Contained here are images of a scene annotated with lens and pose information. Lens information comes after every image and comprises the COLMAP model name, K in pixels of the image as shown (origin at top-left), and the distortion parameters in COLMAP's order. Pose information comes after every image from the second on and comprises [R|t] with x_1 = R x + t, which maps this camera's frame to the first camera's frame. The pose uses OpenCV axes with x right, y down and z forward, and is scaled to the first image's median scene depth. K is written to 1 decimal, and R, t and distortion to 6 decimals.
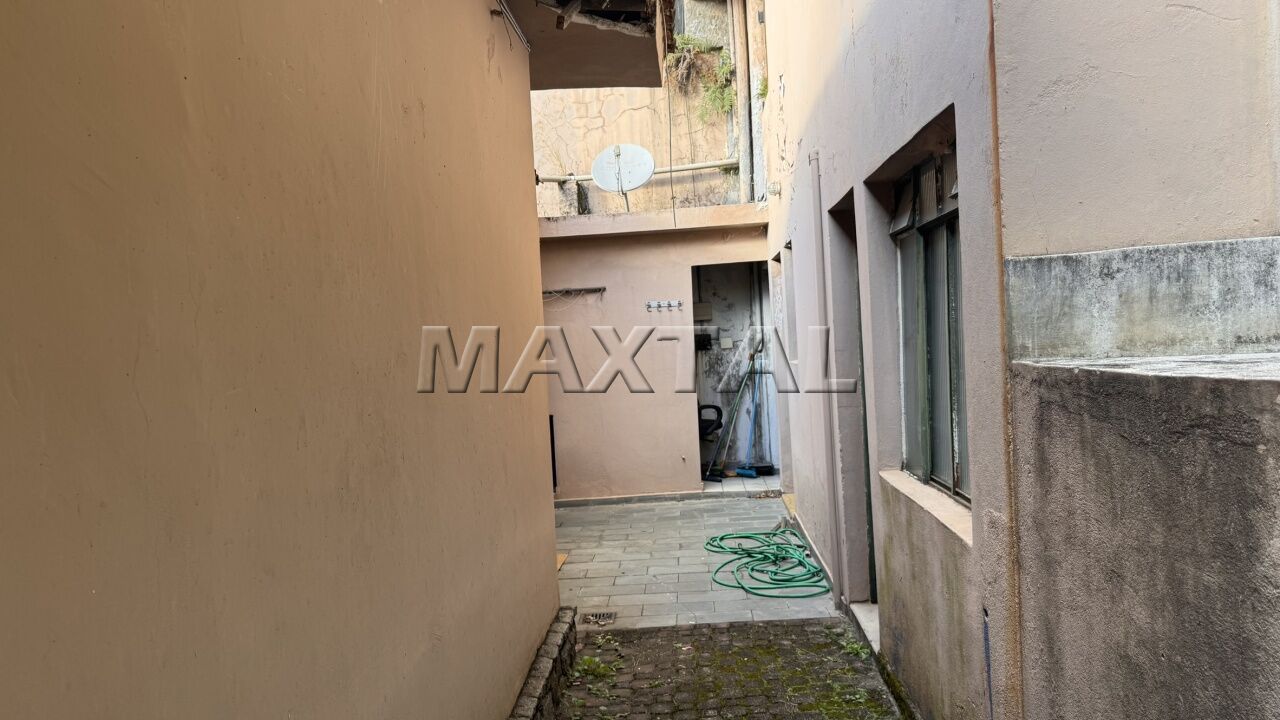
lens RADIAL K [[859.3, 0, 640.0], [0, 859.3, 360.0], [0, 0, 1]] dist [0.003296, -0.000434]
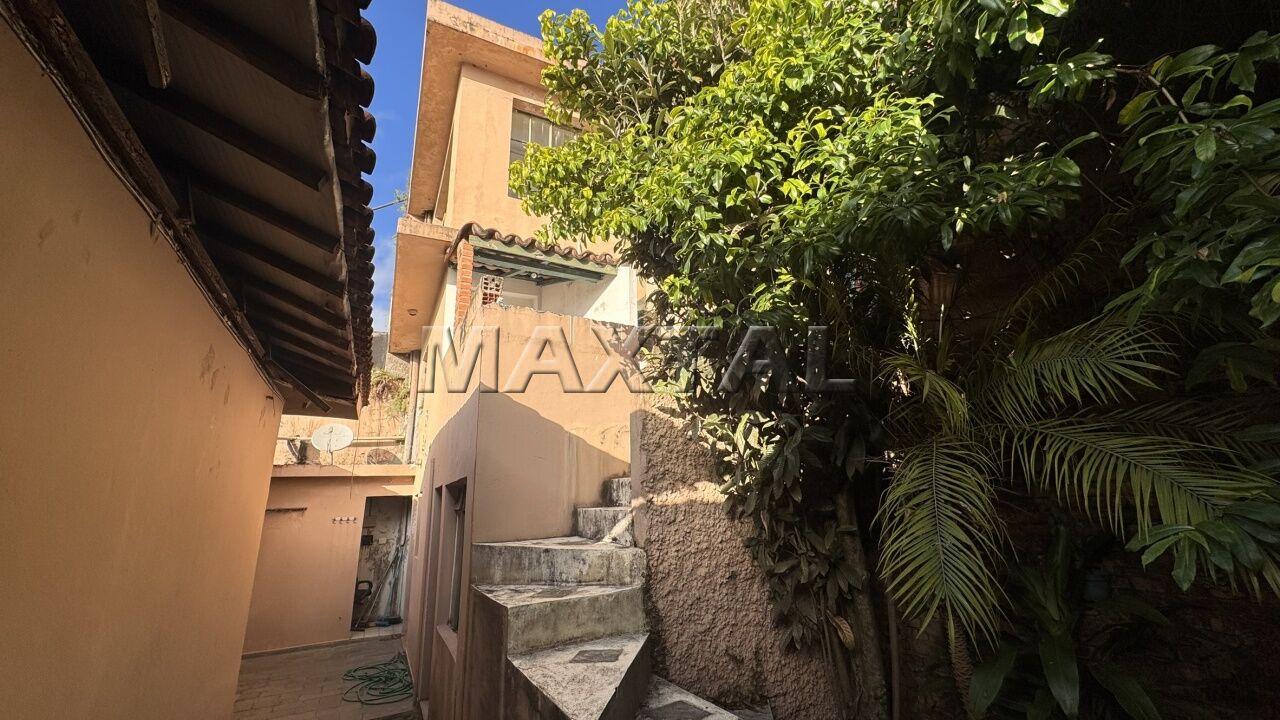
lens RADIAL K [[504.7, 0, 640.3], [0, 504.7, 359.1], [0, 0, 1]] dist [-0.005582, 0.000290]
pose [[0.863108, 0.165427, 0.477156, 0.004813], [-0.002858, 0.946413, -0.322946, -0.044102], [-0.505011, 0.277373, 0.817330, -0.212968]]
